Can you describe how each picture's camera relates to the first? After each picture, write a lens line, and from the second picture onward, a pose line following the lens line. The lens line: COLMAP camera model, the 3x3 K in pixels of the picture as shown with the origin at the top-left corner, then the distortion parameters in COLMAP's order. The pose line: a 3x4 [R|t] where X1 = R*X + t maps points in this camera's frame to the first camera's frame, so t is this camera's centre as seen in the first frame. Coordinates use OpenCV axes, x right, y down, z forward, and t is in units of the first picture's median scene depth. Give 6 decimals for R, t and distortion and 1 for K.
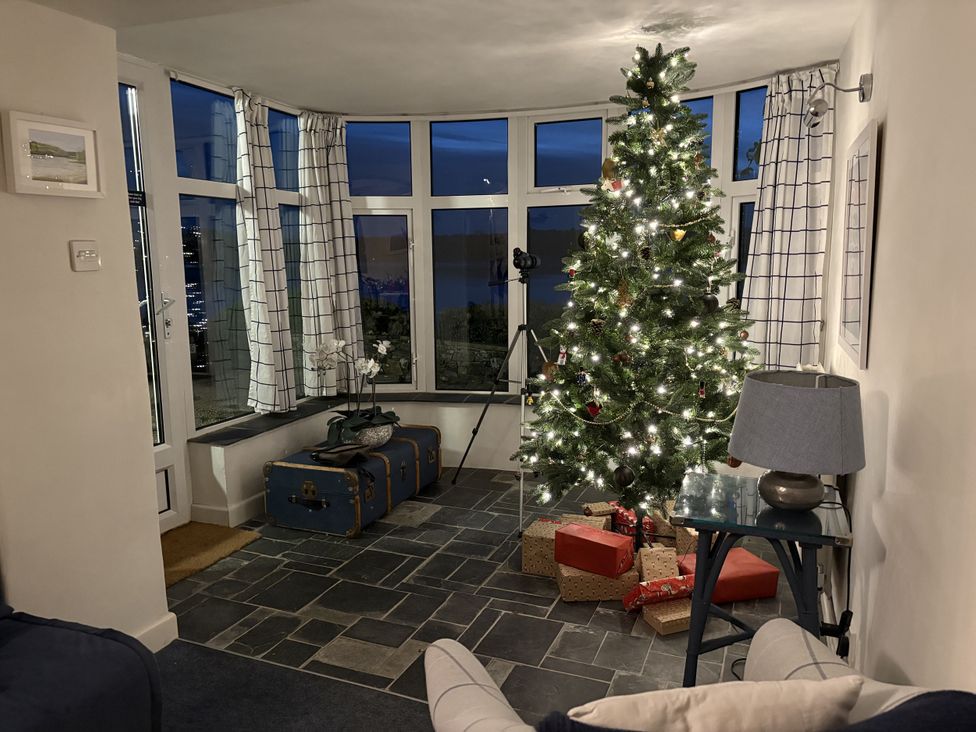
lens RADIAL K [[750.9, 0, 487.3], [0, 750.9, 364.5], [0, 0, 1]] dist [-0.017556, -0.006681]
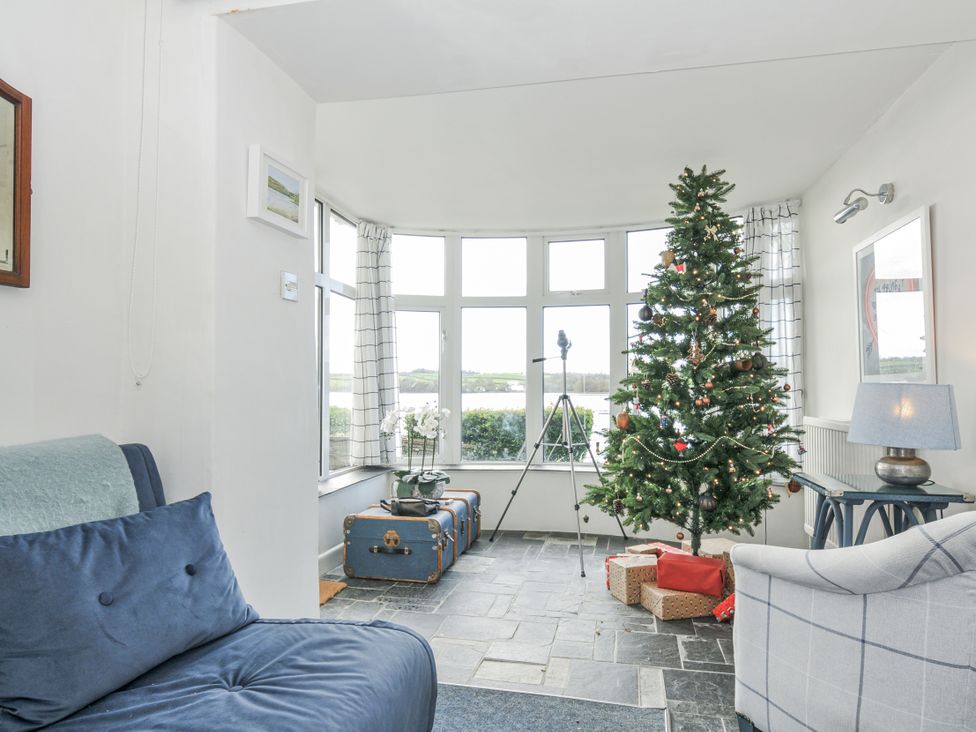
lens RADIAL K [[639.1, 0, 489.2], [0, 639.1, 367.0], [0, 0, 1]] dist [-0.002119, -0.001236]
pose [[0.985631, 0.020448, 0.167673, -0.259837], [0.010971, 0.982800, -0.184347, 0.095431], [-0.168559, 0.183538, 0.968453, 0.039771]]
